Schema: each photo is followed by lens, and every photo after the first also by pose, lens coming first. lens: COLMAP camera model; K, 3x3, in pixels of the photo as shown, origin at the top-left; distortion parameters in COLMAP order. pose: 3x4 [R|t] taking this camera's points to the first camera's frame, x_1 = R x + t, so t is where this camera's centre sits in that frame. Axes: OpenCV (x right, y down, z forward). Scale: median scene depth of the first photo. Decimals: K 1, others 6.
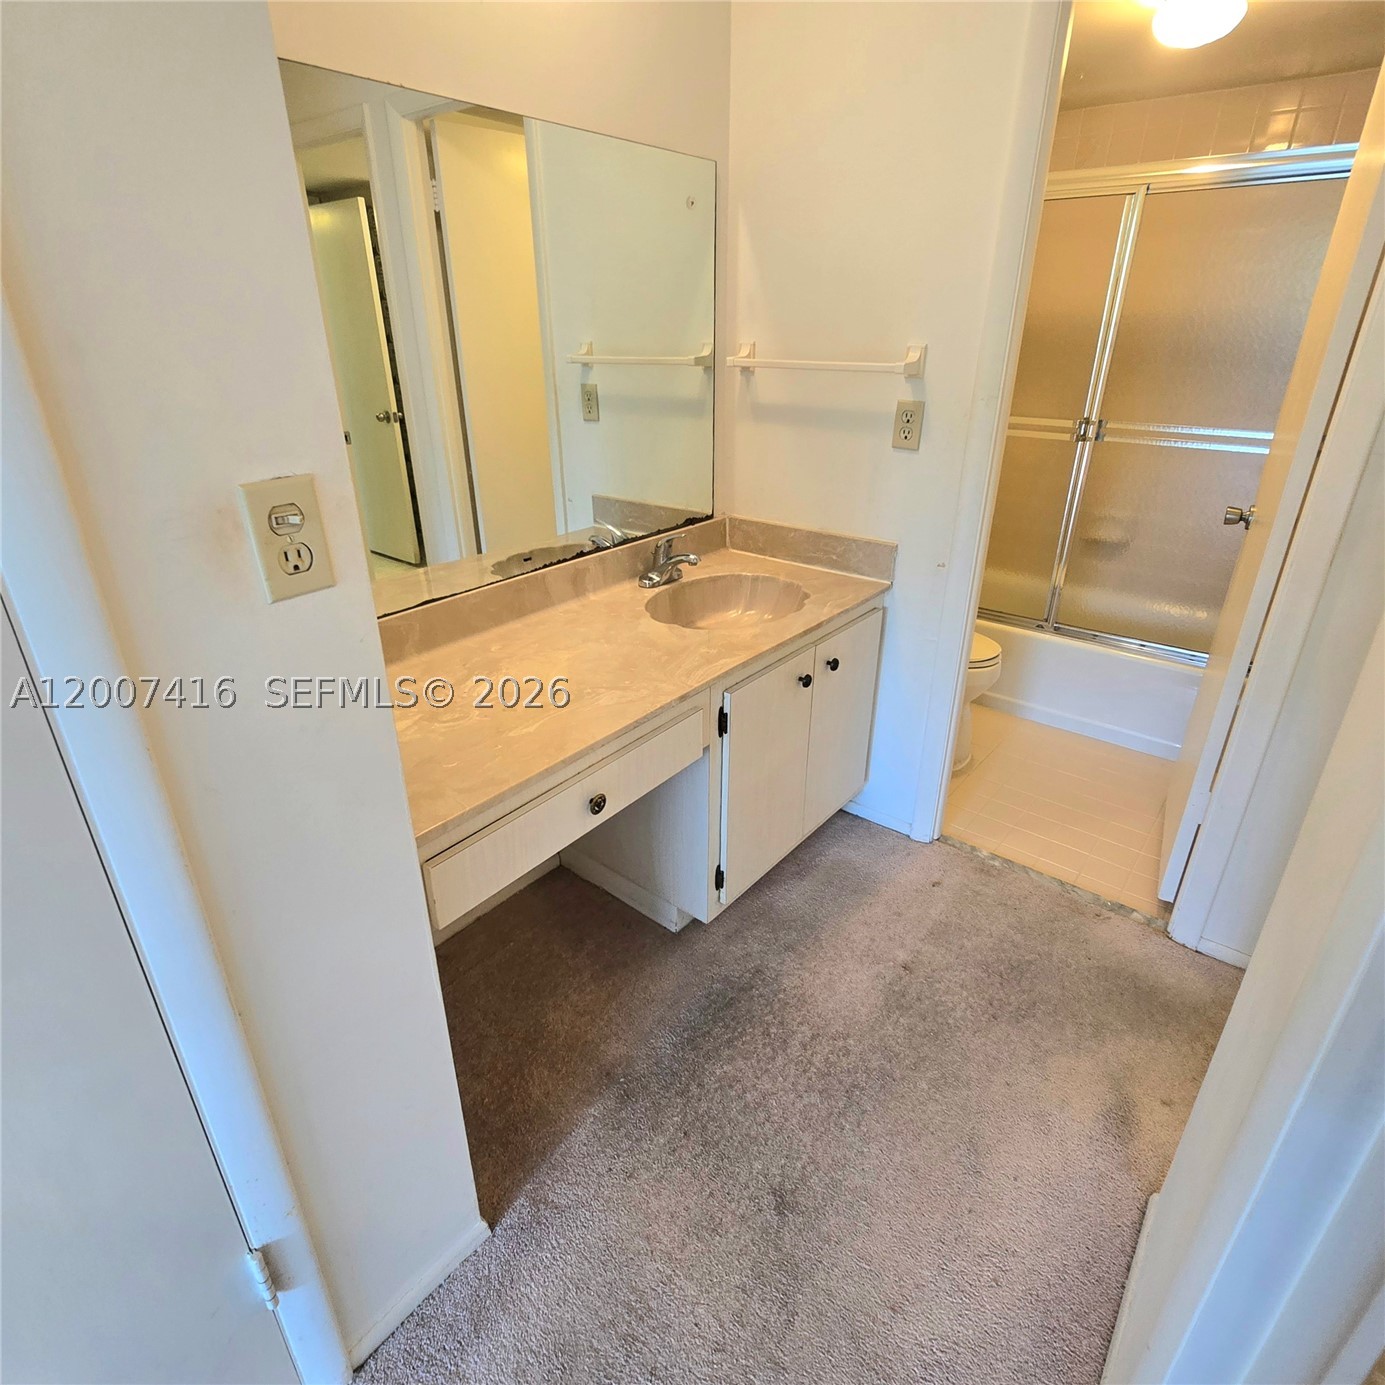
lens RADIAL K [[779.6, 0, 702.2], [0, 779.6, 683.4], [0, 0, 1]] dist [0.003763, -0.000281]
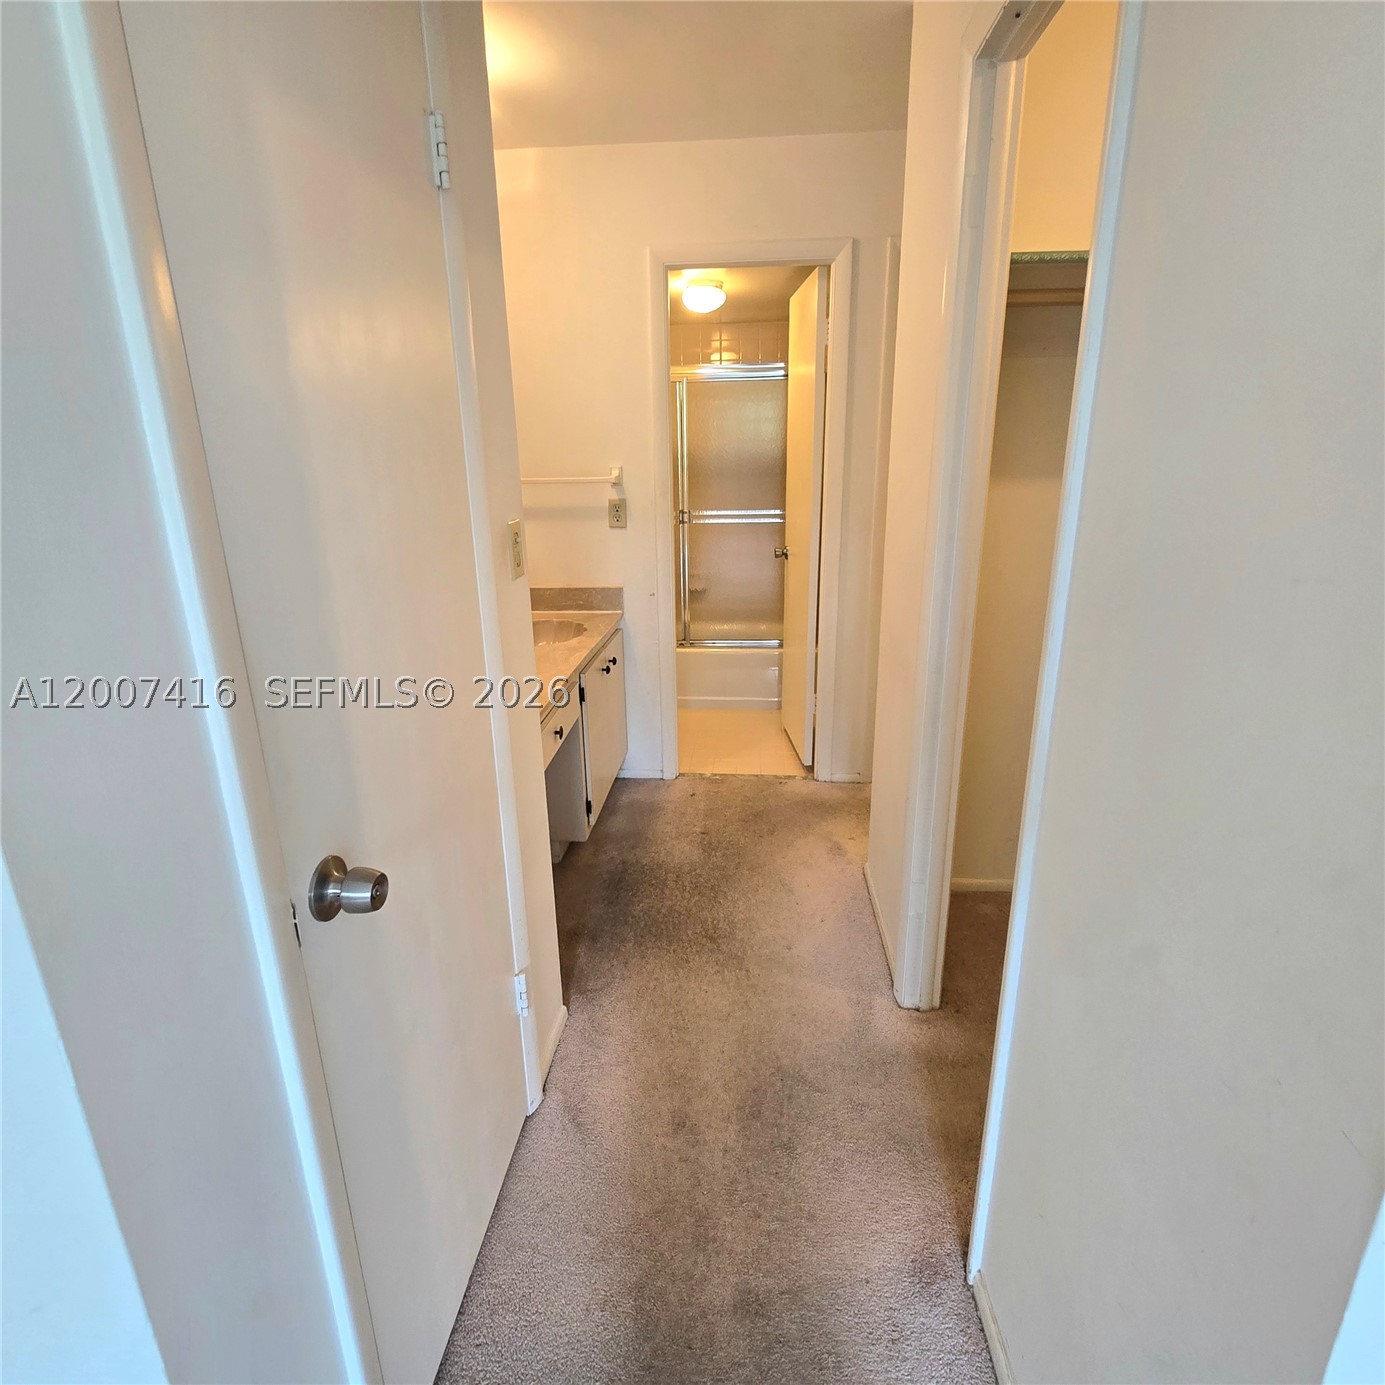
lens RADIAL K [[779.6, 0, 687.7], [0, 779.6, 693.1], [0, 0, 1]] dist [0.003763, -0.000281]
pose [[0.824722, -0.176587, 0.537262, -0.554191], [0.253291, 0.964727, -0.071728, 0.185374], [-0.505645, 0.195239, 0.840360, -0.371613]]
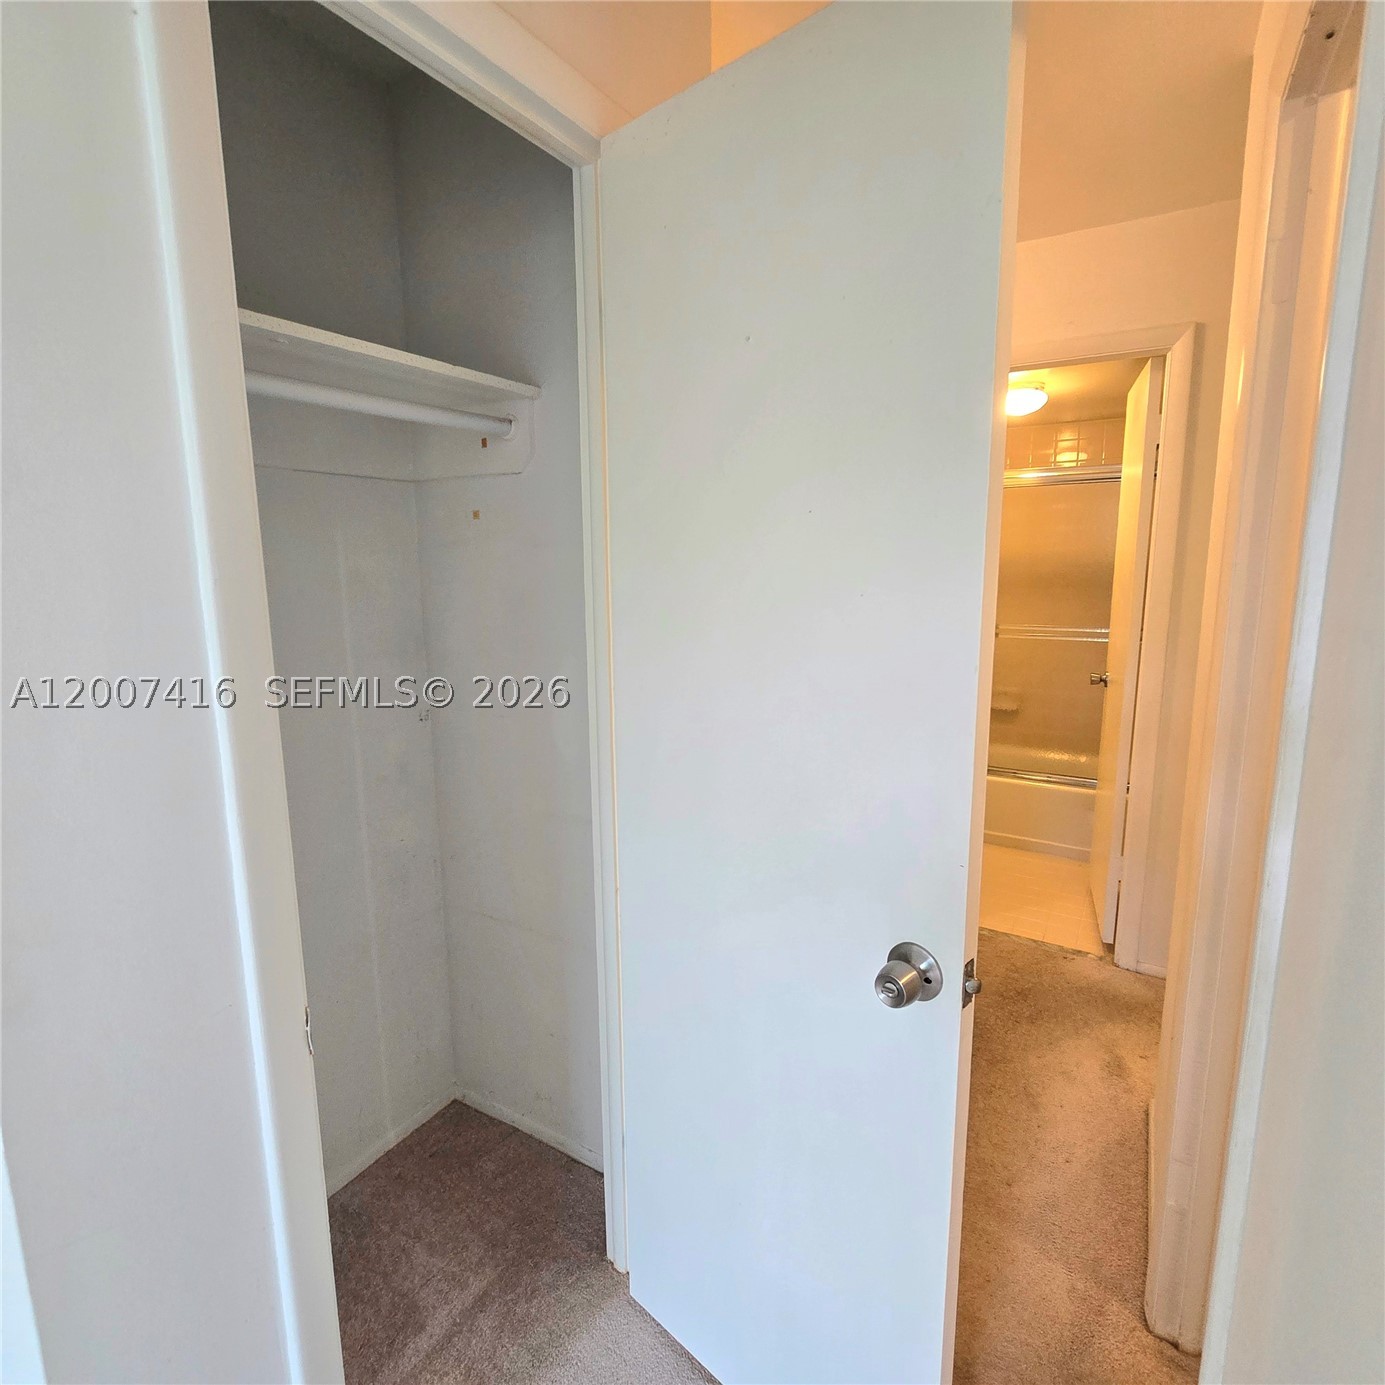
lens RADIAL K [[779.6, 0, 684.8], [0, 779.6, 685.9], [0, 0, 1]] dist [0.003763, -0.000281]
pose [[0.990310, -0.028261, 0.135972, -0.349061], [0.063907, 0.961988, -0.265509, 0.162734], [-0.123300, 0.271626, 0.954472, -0.384026]]
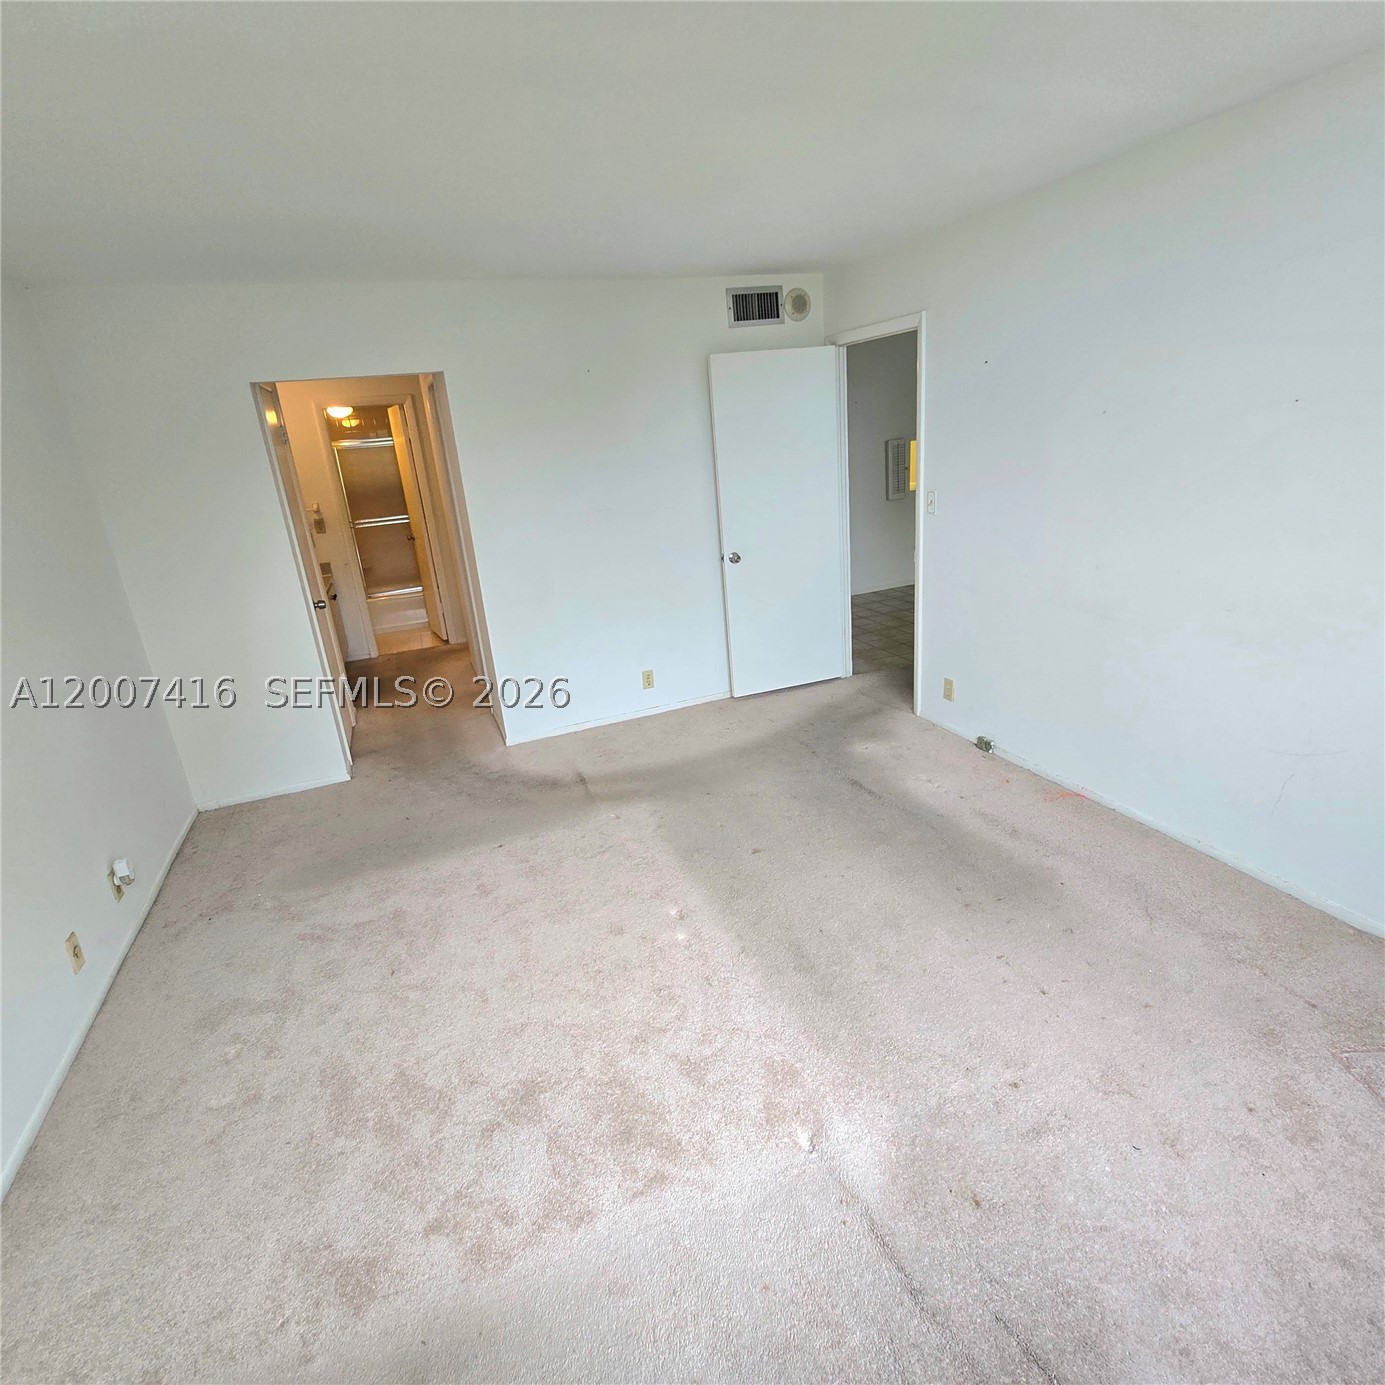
lens RADIAL K [[779.6, 0, 691.6], [0, 779.6, 700.6], [0, 0, 1]] dist [0.003763, -0.000281]
pose [[0.498500, -0.324471, 0.803876, -1.833957], [0.438019, 0.894507, 0.089428, 0.718383], [-0.748089, 0.307533, 0.588036, -1.880765]]
